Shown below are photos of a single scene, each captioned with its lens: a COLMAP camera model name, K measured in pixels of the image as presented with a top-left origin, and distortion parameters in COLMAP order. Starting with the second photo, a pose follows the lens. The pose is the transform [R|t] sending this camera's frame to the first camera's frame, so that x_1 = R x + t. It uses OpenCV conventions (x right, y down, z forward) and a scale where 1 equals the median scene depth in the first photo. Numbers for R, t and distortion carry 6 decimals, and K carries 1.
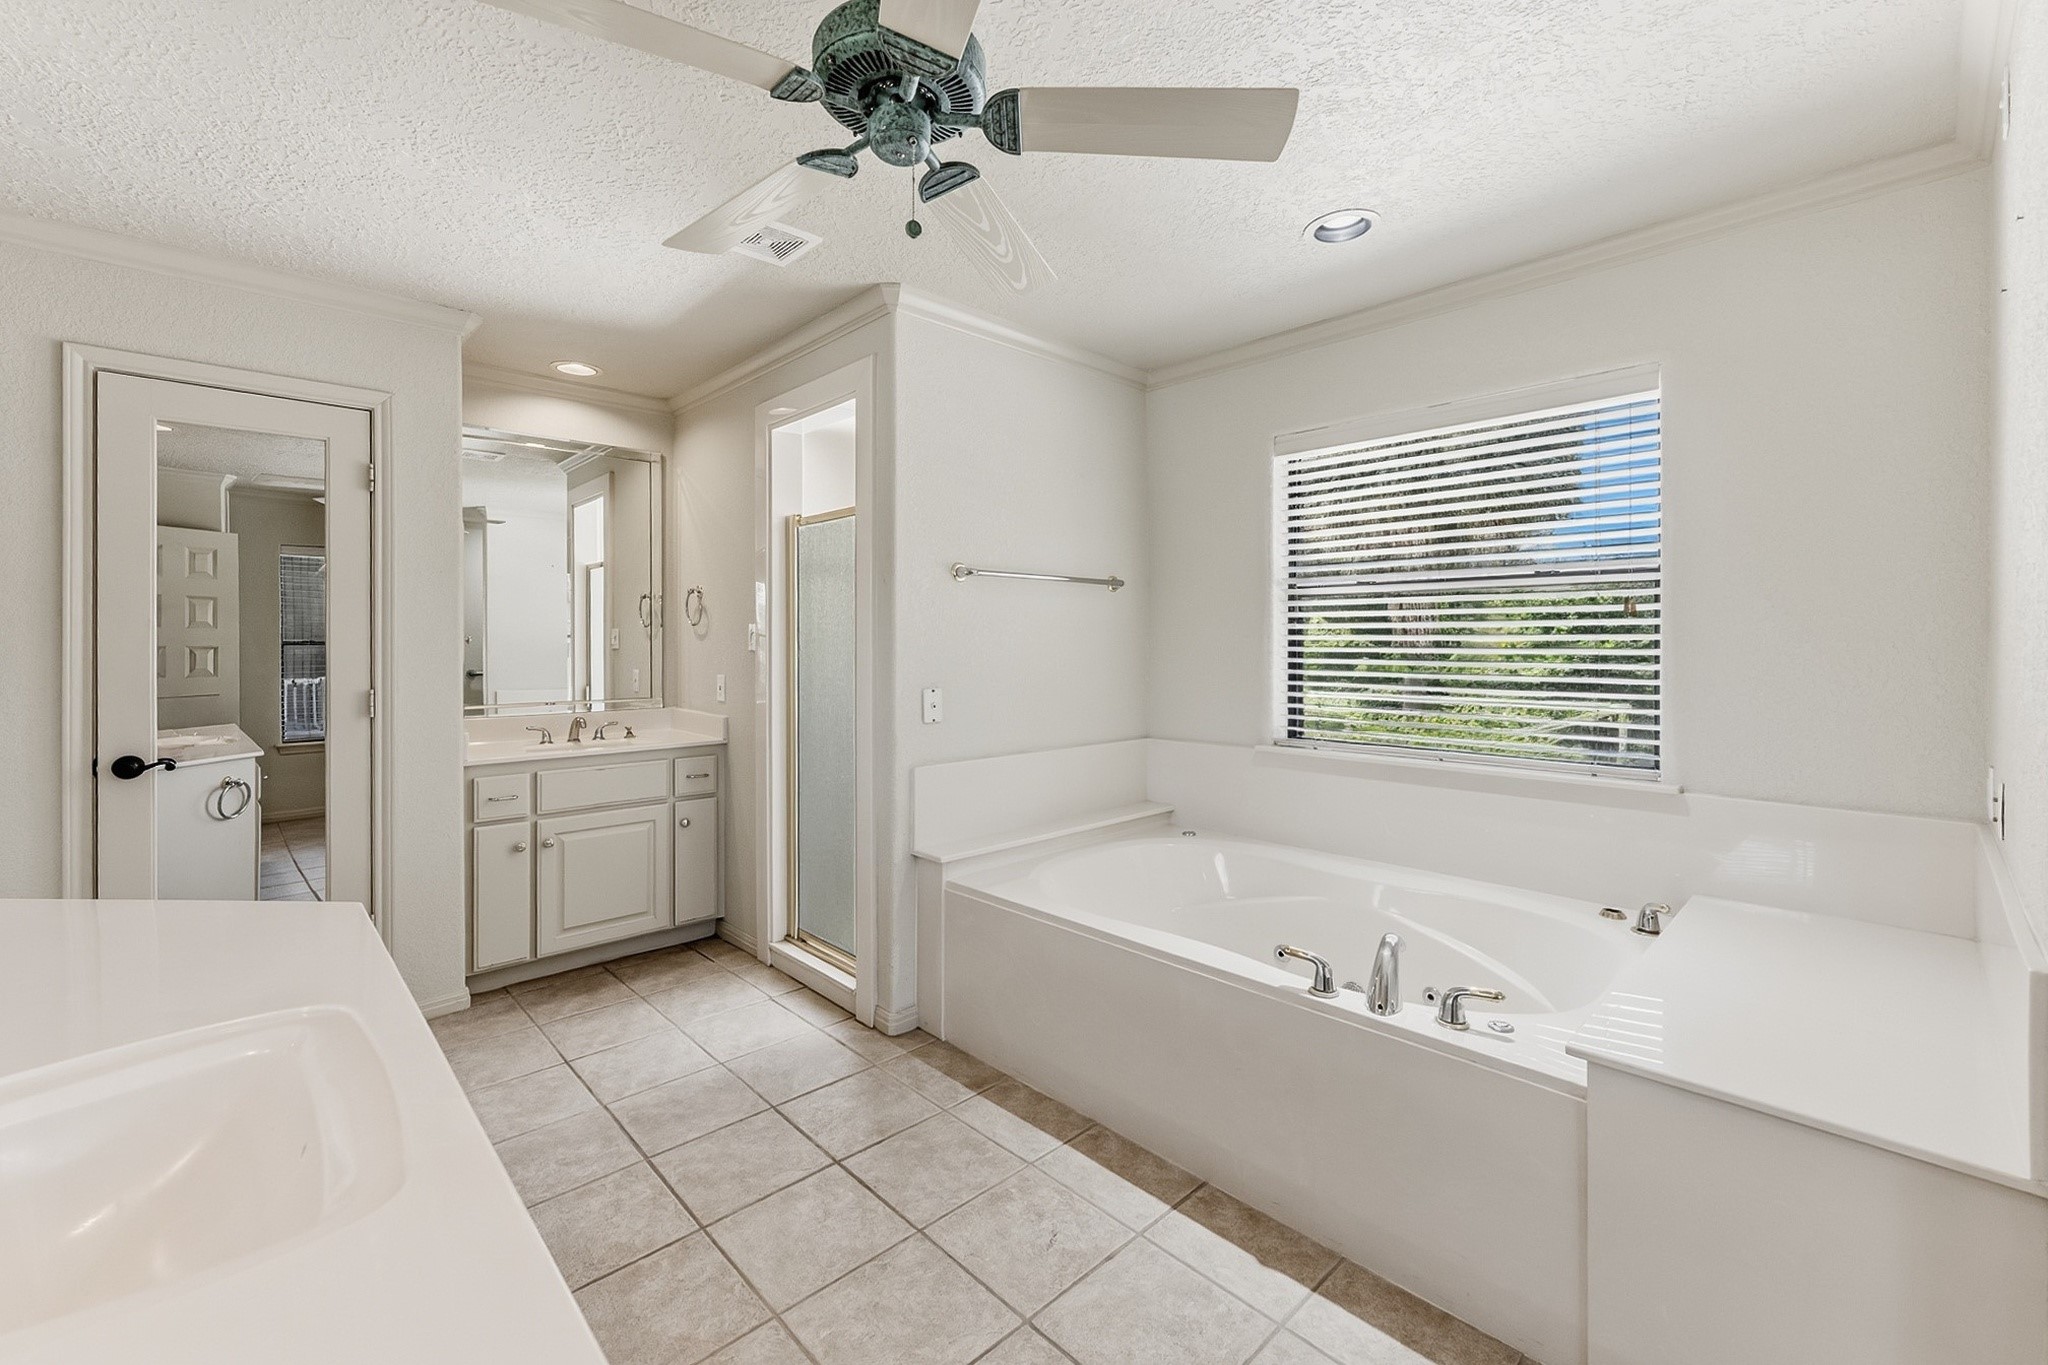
lens RADIAL K [[840.7, 0, 1013.8], [0, 840.7, 663.5], [0, 0, 1]] dist [-0.001477, 0.000348]
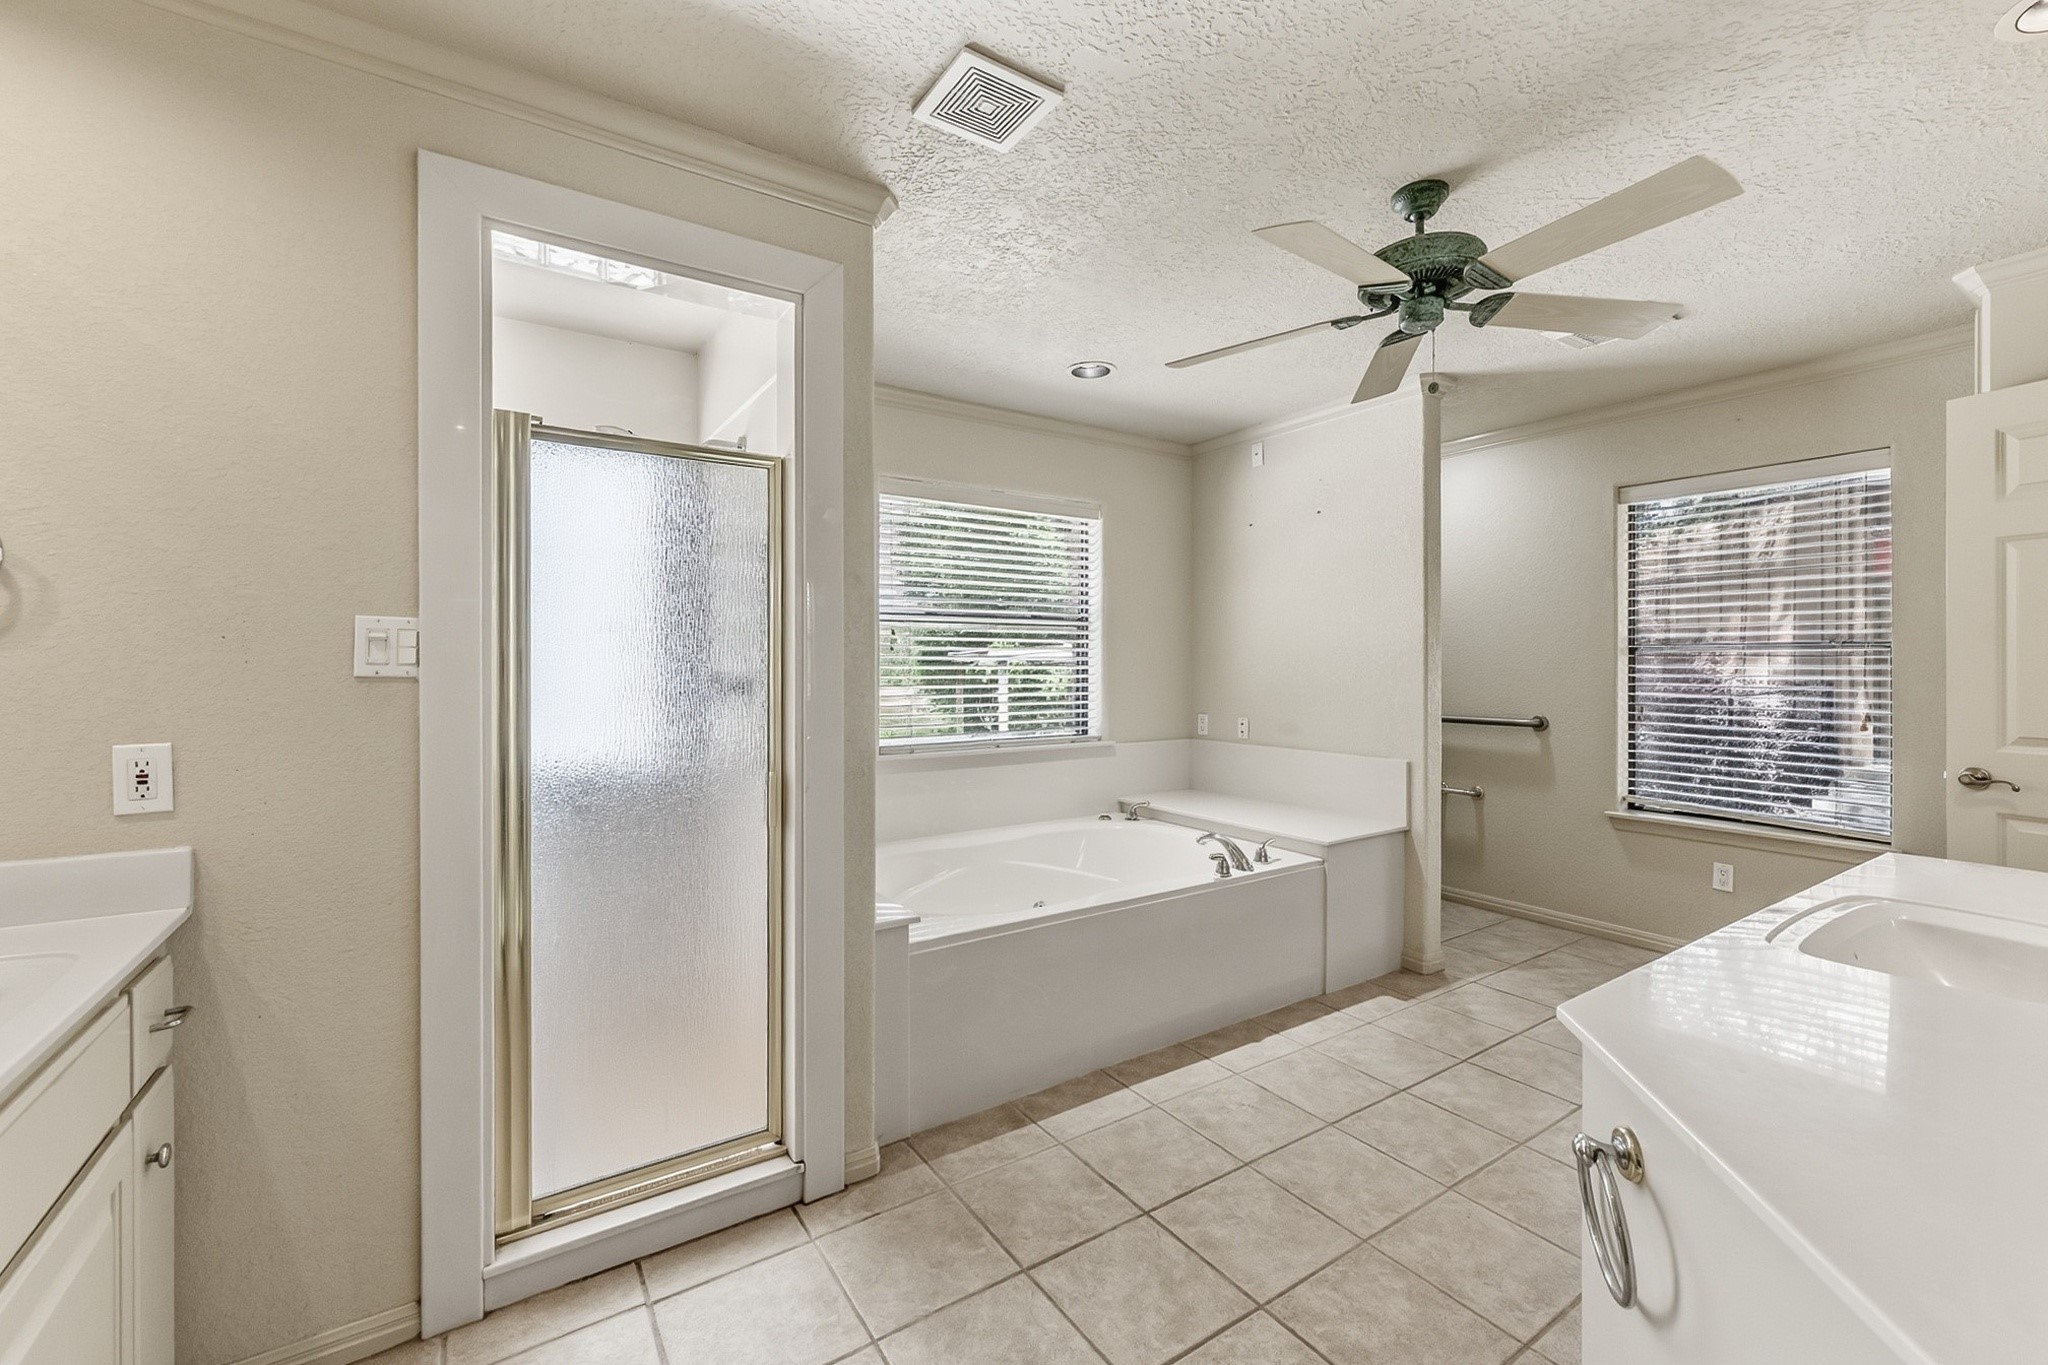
lens RADIAL K [[840.7, 0, 1017.1], [0, 840.7, 674.8], [0, 0, 1]] dist [-0.001477, 0.000348]
pose [[0.165548, -0.004565, 0.986191, -1.137486], [0.019309, 0.999813, 0.001386, -0.011298], [-0.986013, 0.018813, 0.165605, 0.959170]]
